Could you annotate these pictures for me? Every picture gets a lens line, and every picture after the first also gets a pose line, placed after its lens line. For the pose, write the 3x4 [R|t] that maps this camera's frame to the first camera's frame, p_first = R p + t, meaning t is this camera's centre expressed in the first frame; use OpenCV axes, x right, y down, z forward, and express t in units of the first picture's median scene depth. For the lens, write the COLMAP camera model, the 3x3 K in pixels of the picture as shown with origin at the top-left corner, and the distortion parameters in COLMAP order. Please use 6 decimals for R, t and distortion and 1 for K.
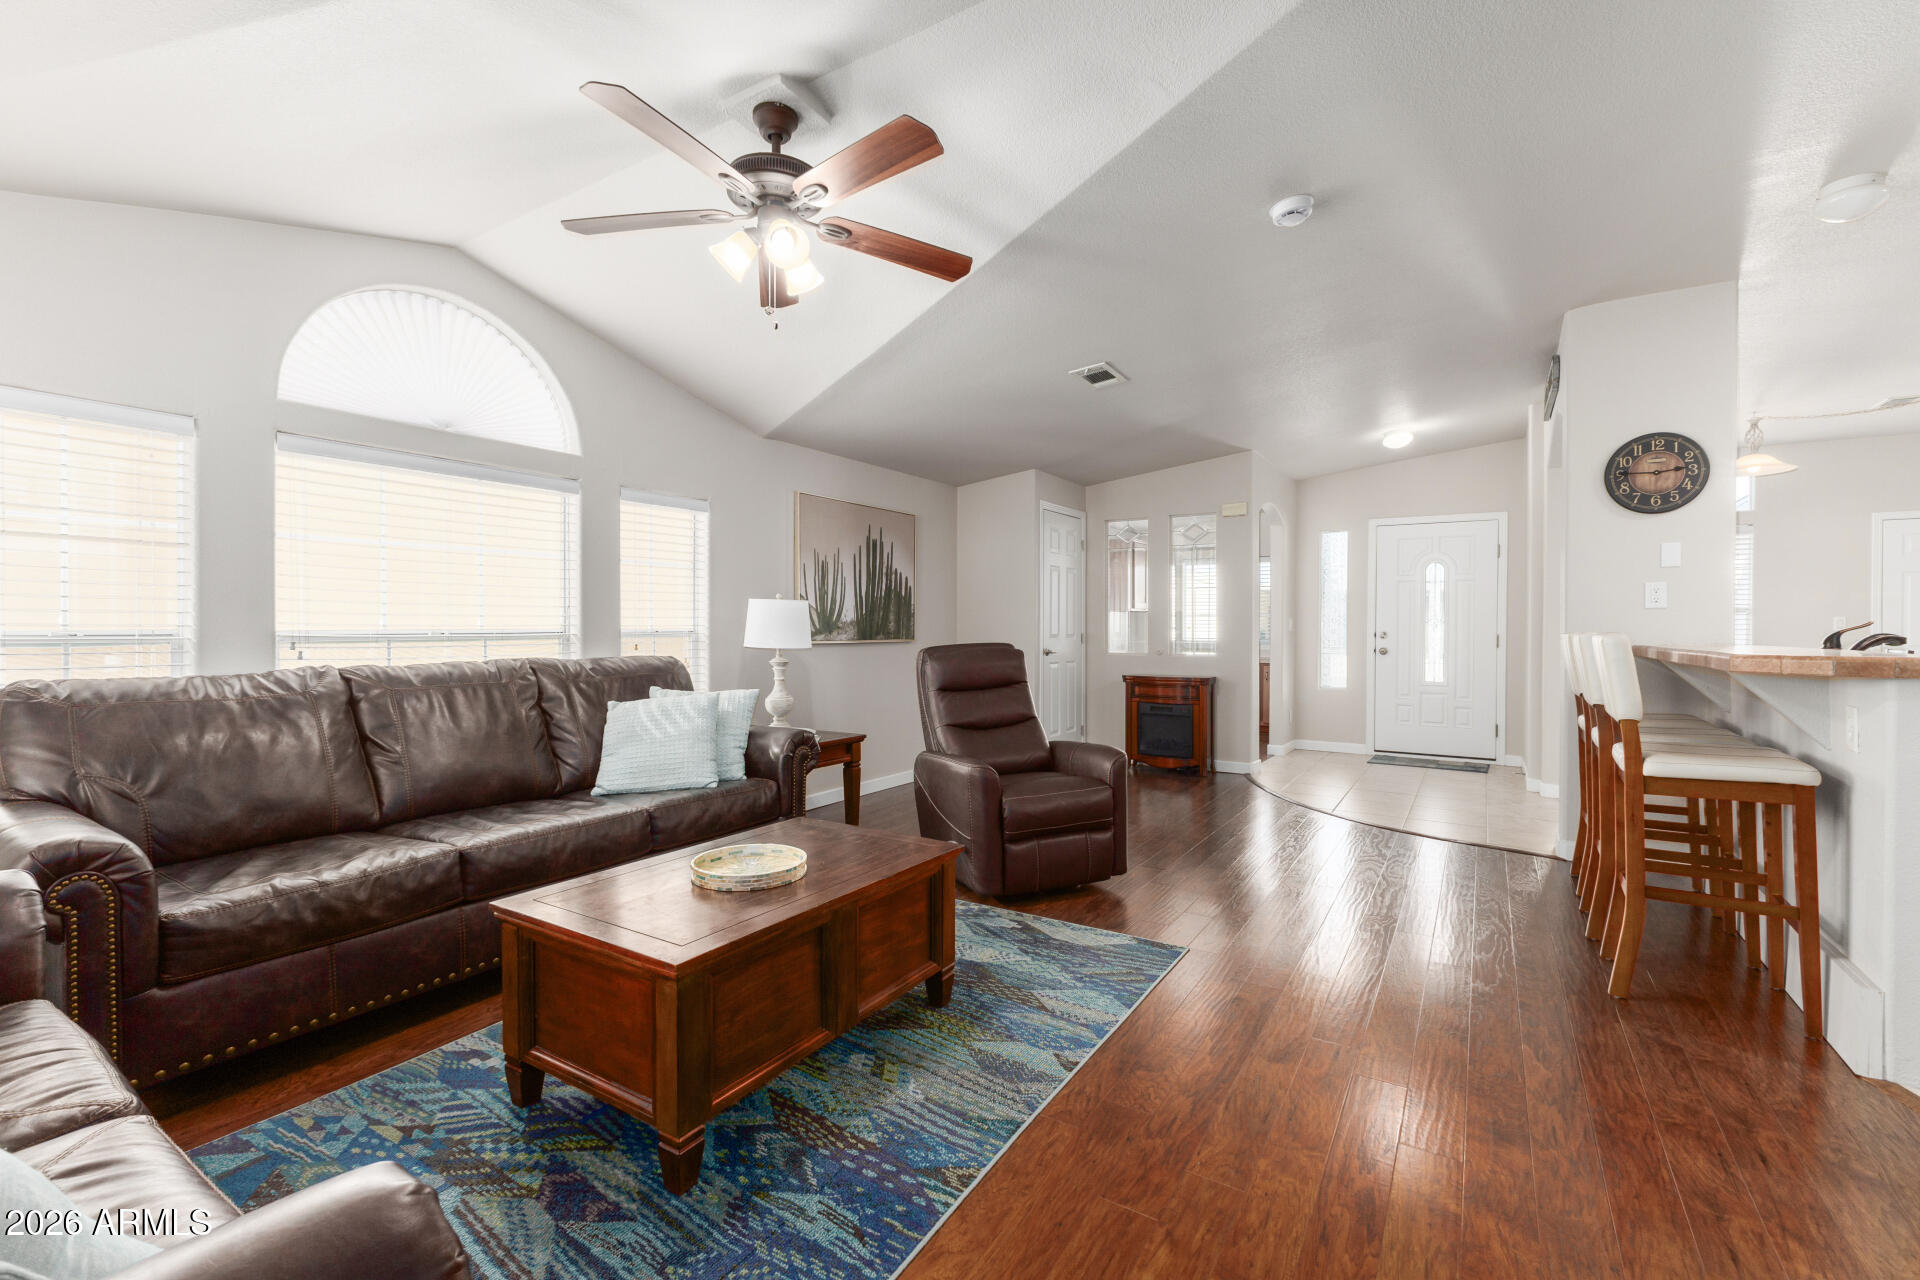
lens RADIAL K [[832.1, 0, 962.1], [0, 832.1, 631.5], [0, 0, 1]] dist [0.005129, 0.000392]
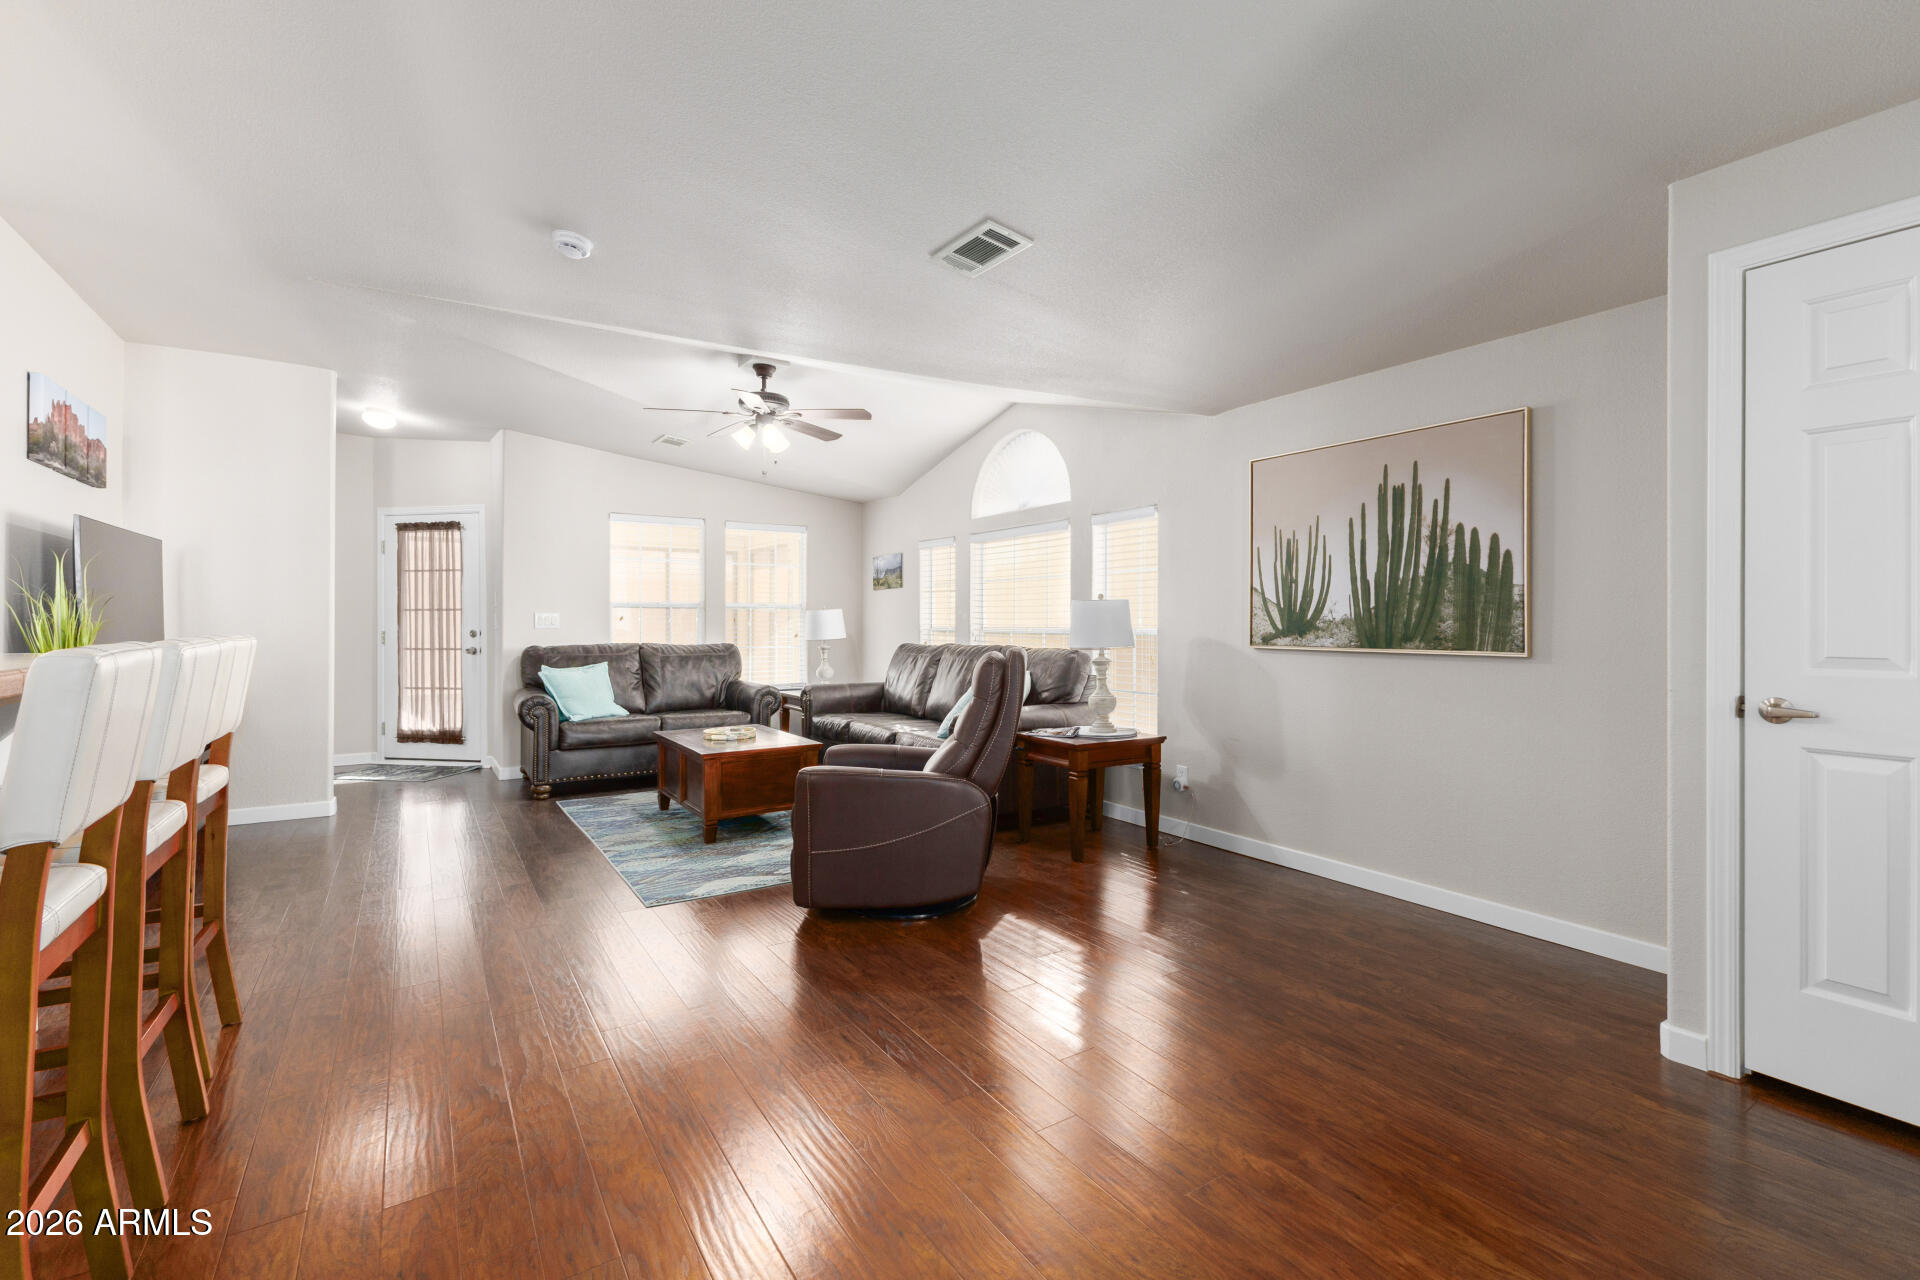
lens RADIAL K [[832.1, 0, 963.3], [0, 832.1, 627.3], [0, 0, 1]] dist [0.005129, 0.000392]
pose [[-0.407097, 0.000980, -0.913384, 0.616439], [-0.008649, 0.999950, 0.004928, -0.006520], [0.913344, 0.009906, -0.407069, 1.005486]]
